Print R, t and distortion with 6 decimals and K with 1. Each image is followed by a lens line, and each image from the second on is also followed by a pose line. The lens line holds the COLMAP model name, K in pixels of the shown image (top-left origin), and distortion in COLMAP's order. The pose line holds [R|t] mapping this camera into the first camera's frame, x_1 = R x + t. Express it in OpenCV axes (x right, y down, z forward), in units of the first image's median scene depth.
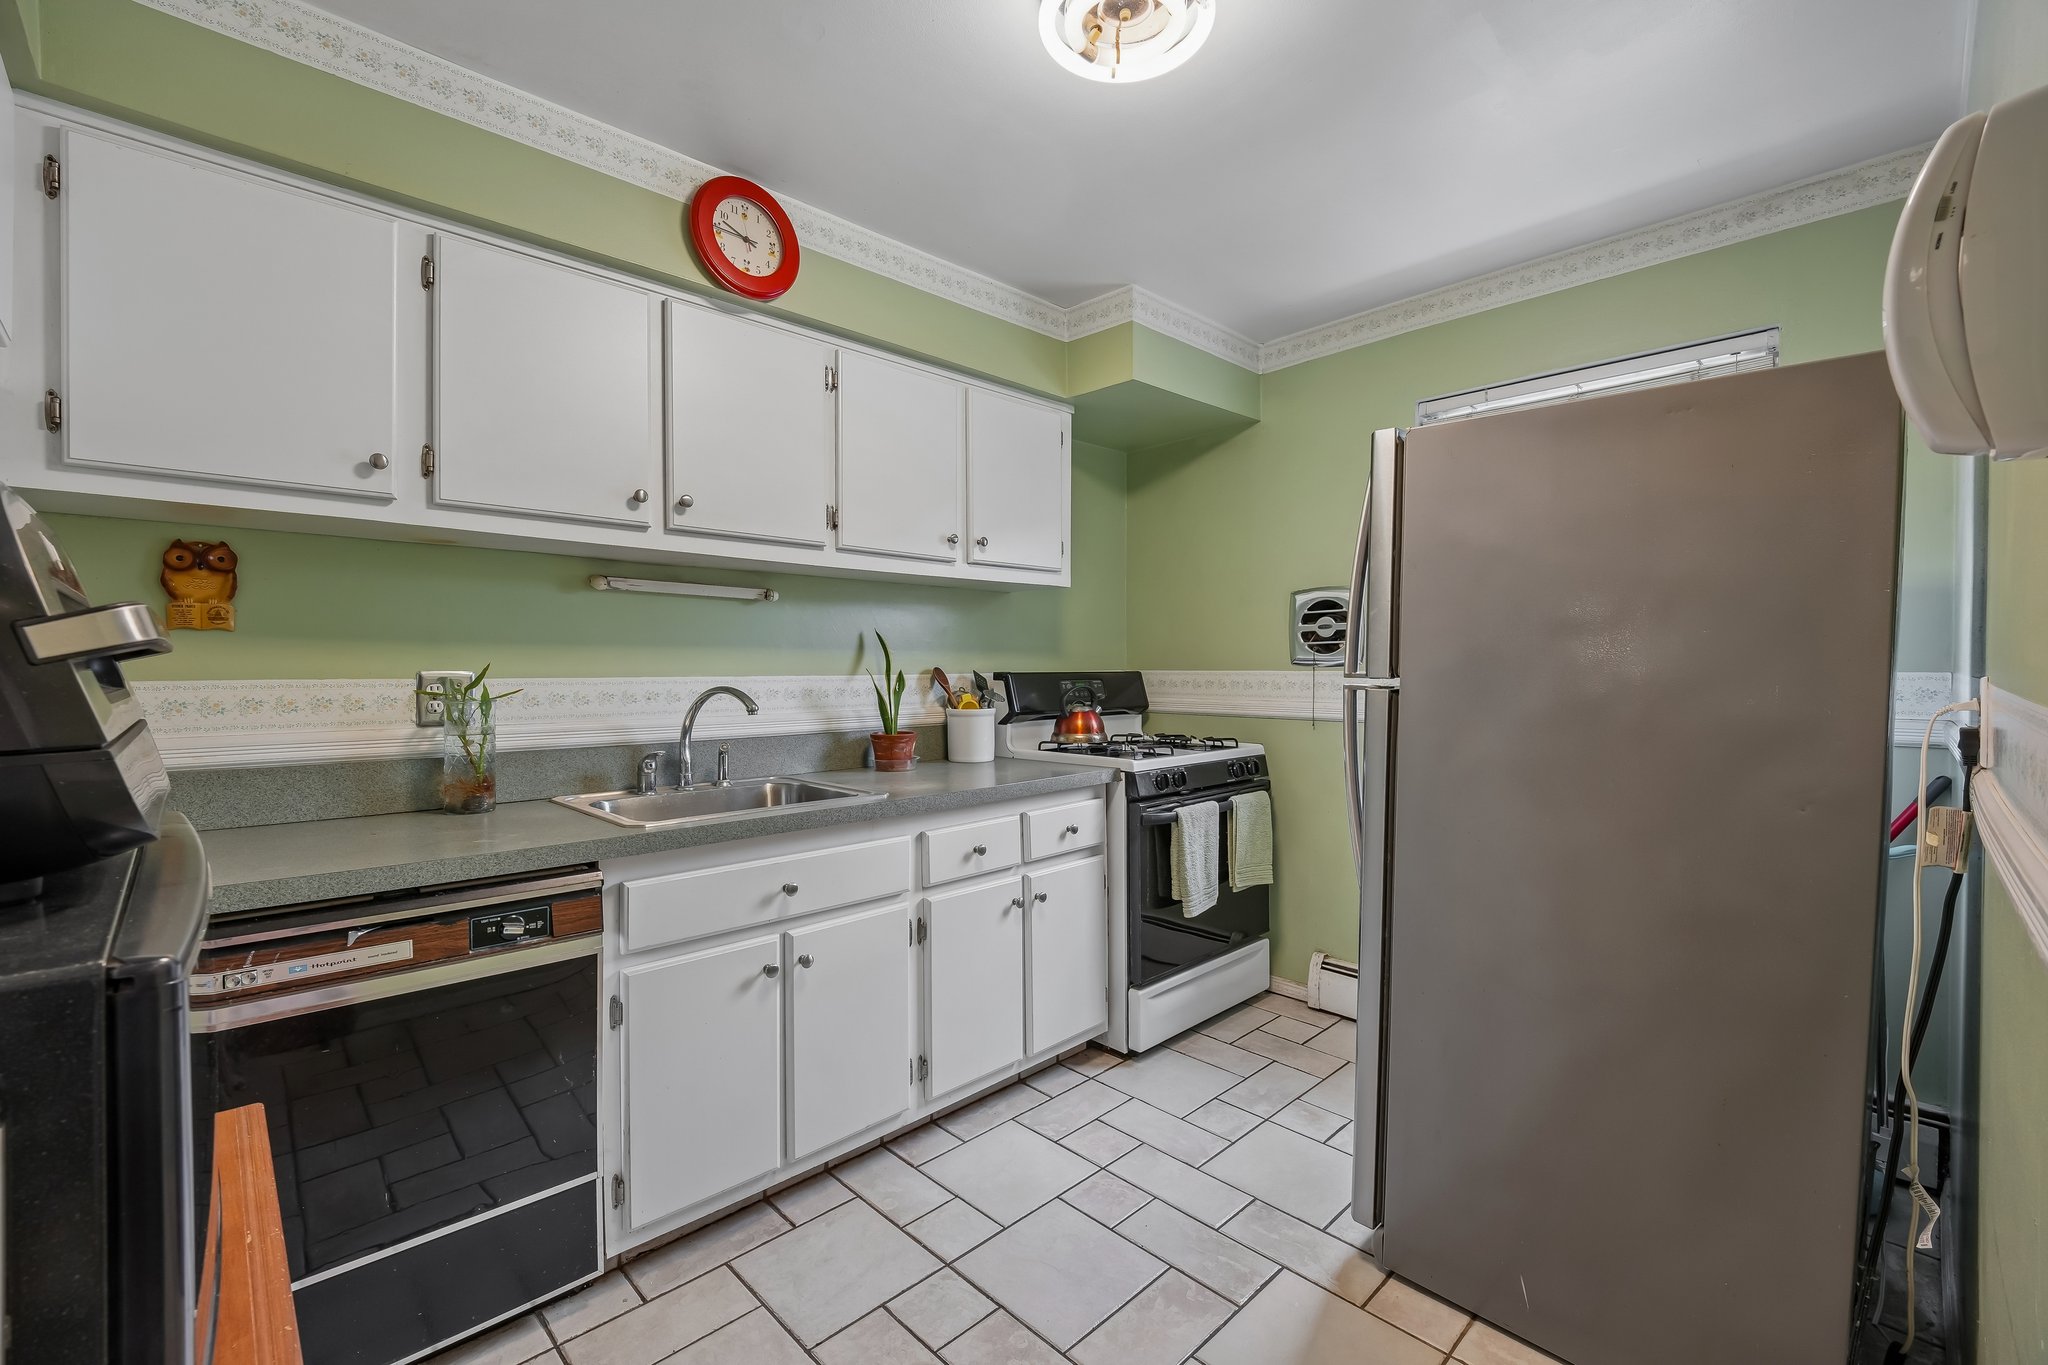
lens RADIAL K [[847.5, 0, 1012.0], [0, 847.5, 685.1], [0, 0, 1]] dist [0.016543, -0.020872]
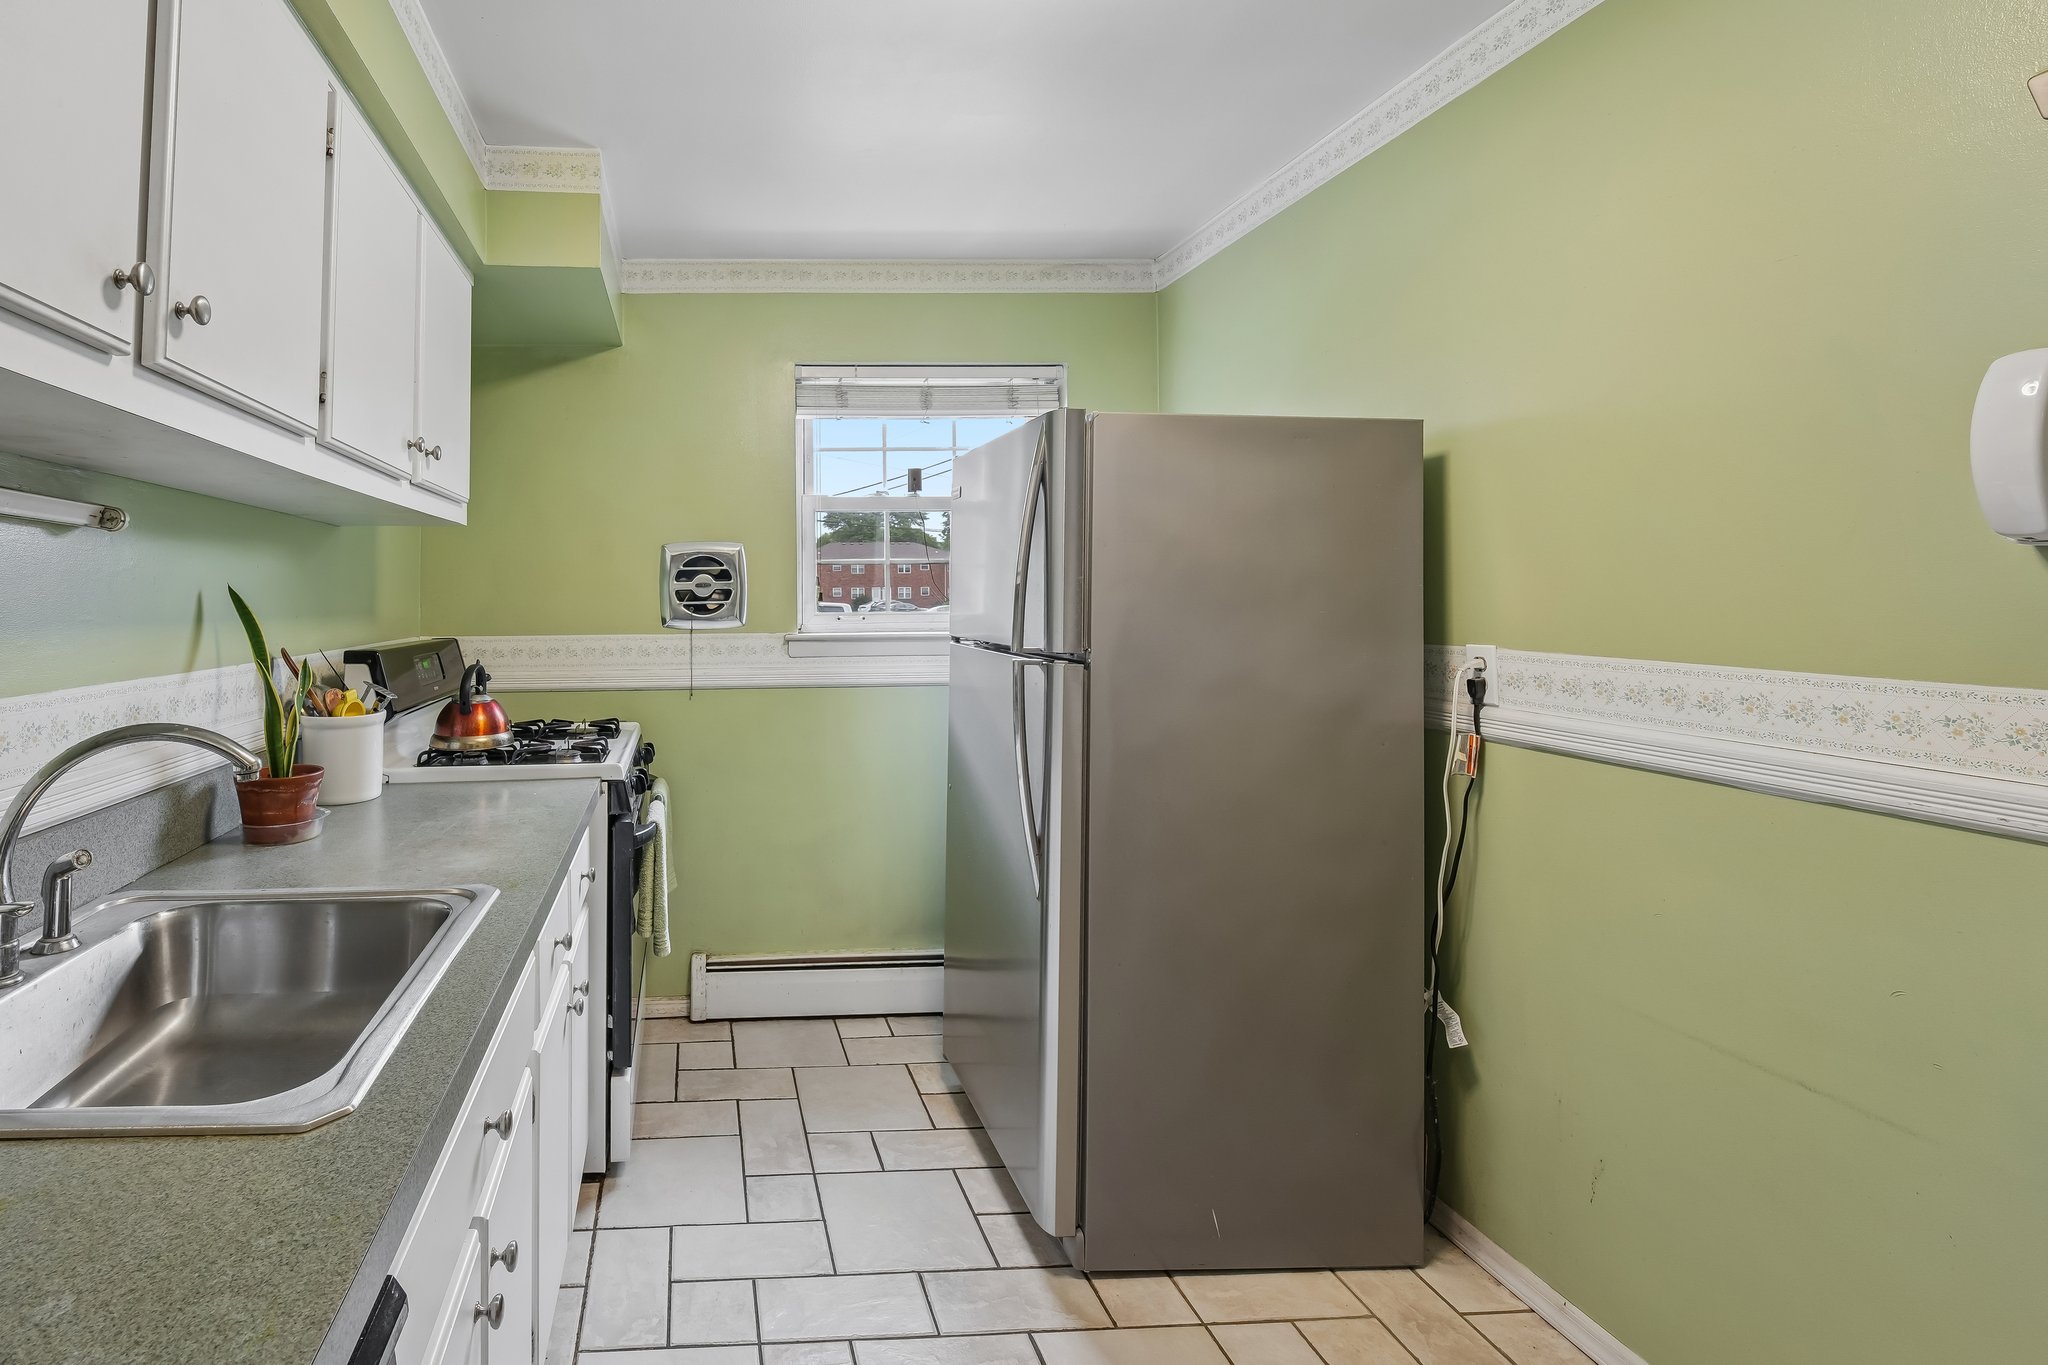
lens RADIAL K [[895.1, 0, 1026.2], [0, 895.1, 579.0], [0, 0, 1]] dist [0.018637, -0.025597]
pose [[0.660984, 0.026695, 0.749925, -0.181600], [0.024914, 0.998035, -0.057486, -0.017021], [-0.749987, 0.056681, 0.659020, 0.161326]]
